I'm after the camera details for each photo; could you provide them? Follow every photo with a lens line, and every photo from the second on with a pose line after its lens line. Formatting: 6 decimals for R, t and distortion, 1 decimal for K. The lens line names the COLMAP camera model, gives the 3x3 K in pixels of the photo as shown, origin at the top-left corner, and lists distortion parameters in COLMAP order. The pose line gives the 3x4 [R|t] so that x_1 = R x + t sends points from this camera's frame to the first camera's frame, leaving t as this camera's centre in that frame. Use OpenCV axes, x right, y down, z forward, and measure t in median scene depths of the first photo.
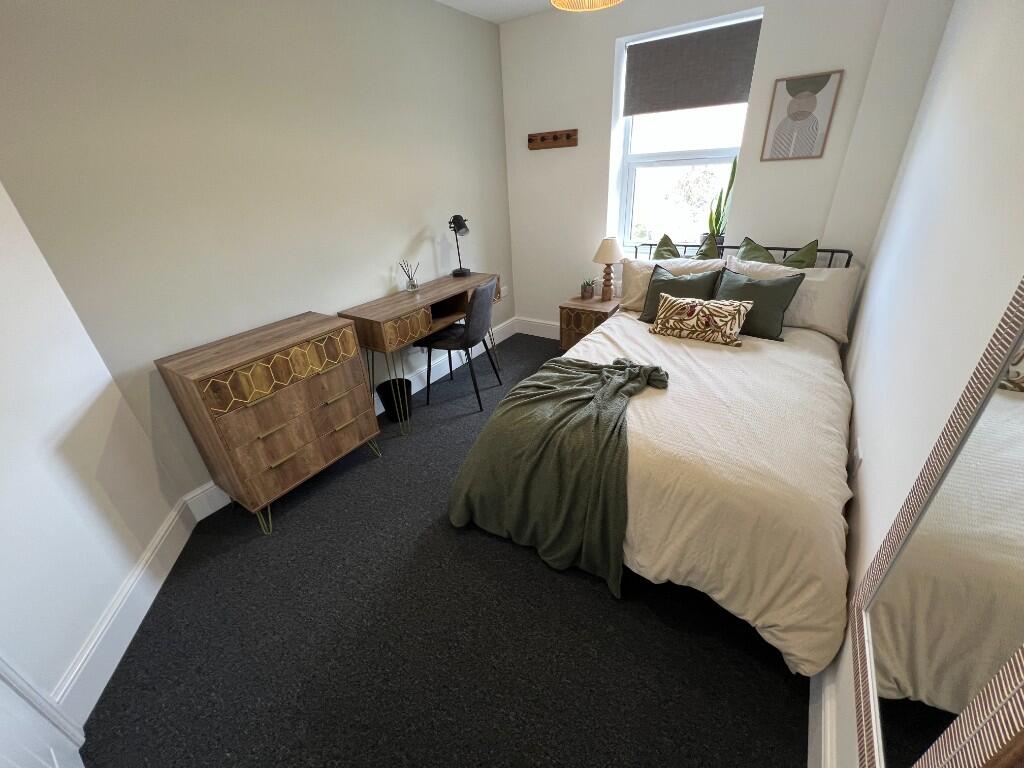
lens RADIAL K [[408.8, 0, 508.4], [0, 408.8, 384.2], [0, 0, 1]] dist [0.001304, 0.000250]
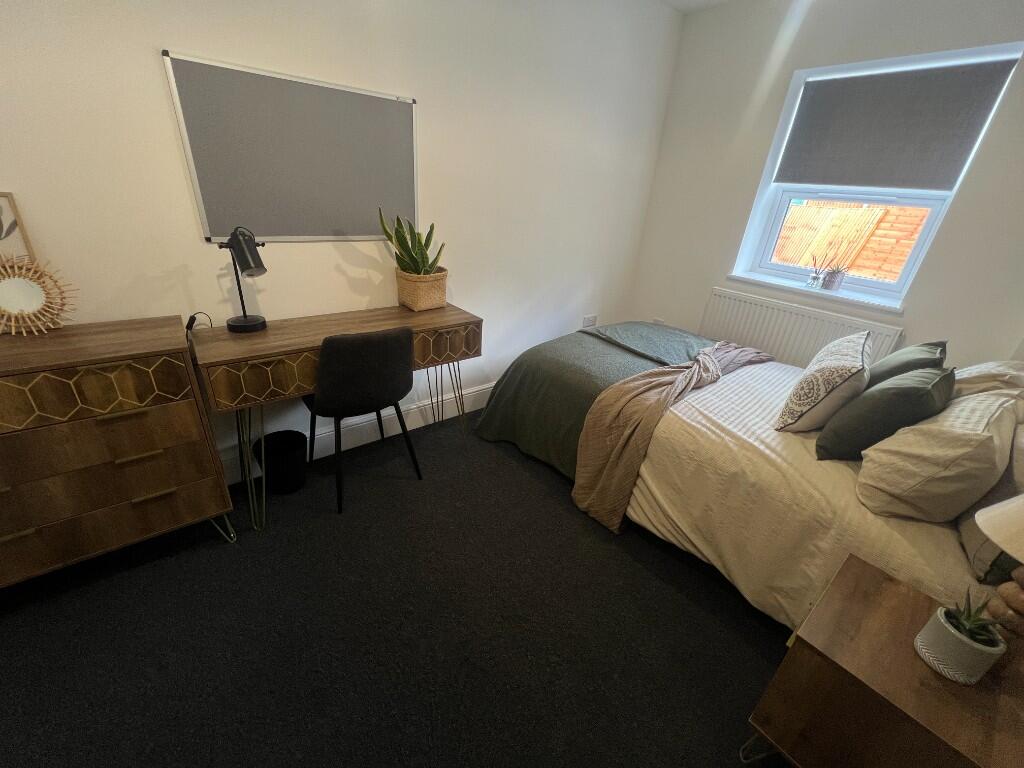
lens RADIAL K [[408.8, 0, 508.4], [0, 408.8, 384.2], [0, 0, 1]] dist [0.001304, 0.000250]
pose [[0.947204, 0.252287, -0.197880, 0.185482], [-0.258563, 0.965975, -0.006111, -0.180485], [0.189606, 0.056953, 0.980207, 0.371769]]
